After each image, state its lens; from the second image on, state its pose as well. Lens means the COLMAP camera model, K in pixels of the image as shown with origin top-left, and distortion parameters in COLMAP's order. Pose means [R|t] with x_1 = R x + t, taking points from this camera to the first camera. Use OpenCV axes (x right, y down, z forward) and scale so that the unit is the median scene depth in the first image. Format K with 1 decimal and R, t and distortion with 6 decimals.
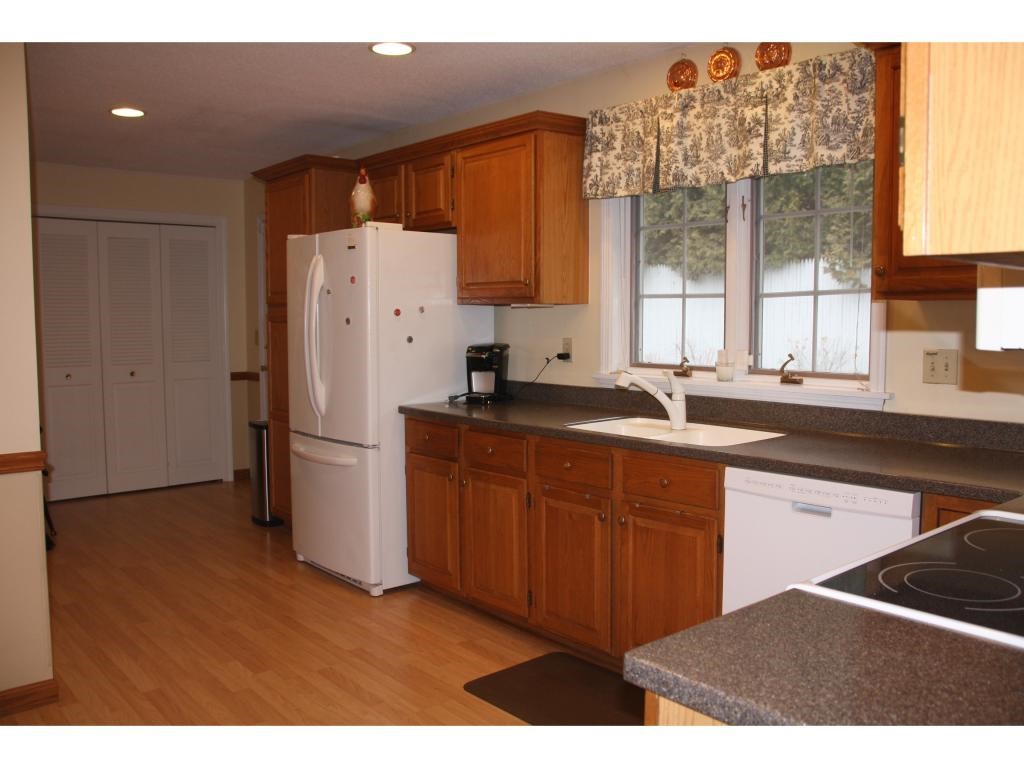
lens RADIAL K [[864.7, 0, 514.0], [0, 864.7, 384.1], [0, 0, 1]] dist [-0.129600, 0.117546]
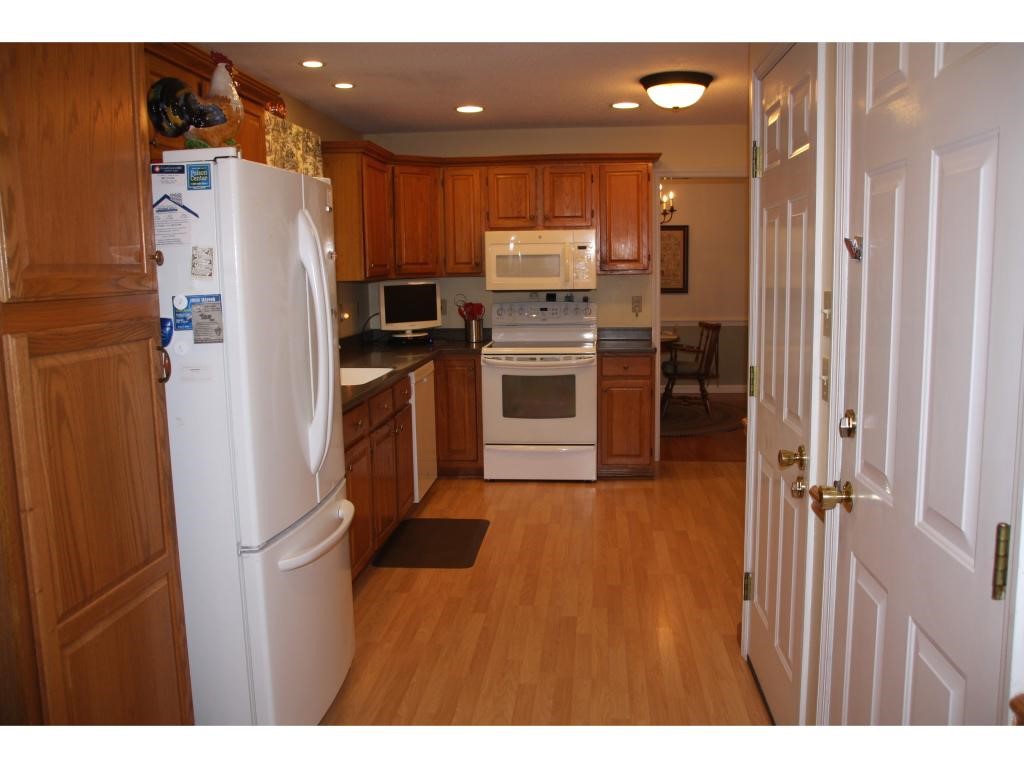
lens RADIAL K [[864.7, 0, 512.8], [0, 864.7, 381.9], [0, 0, 1]] dist [-0.129600, 0.117546]
pose [[-0.692673, -0.083547, 0.716396, -0.982922], [0.075109, 0.979512, 0.186853, -0.169908], [-0.717330, 0.183236, -0.672207, 1.680628]]
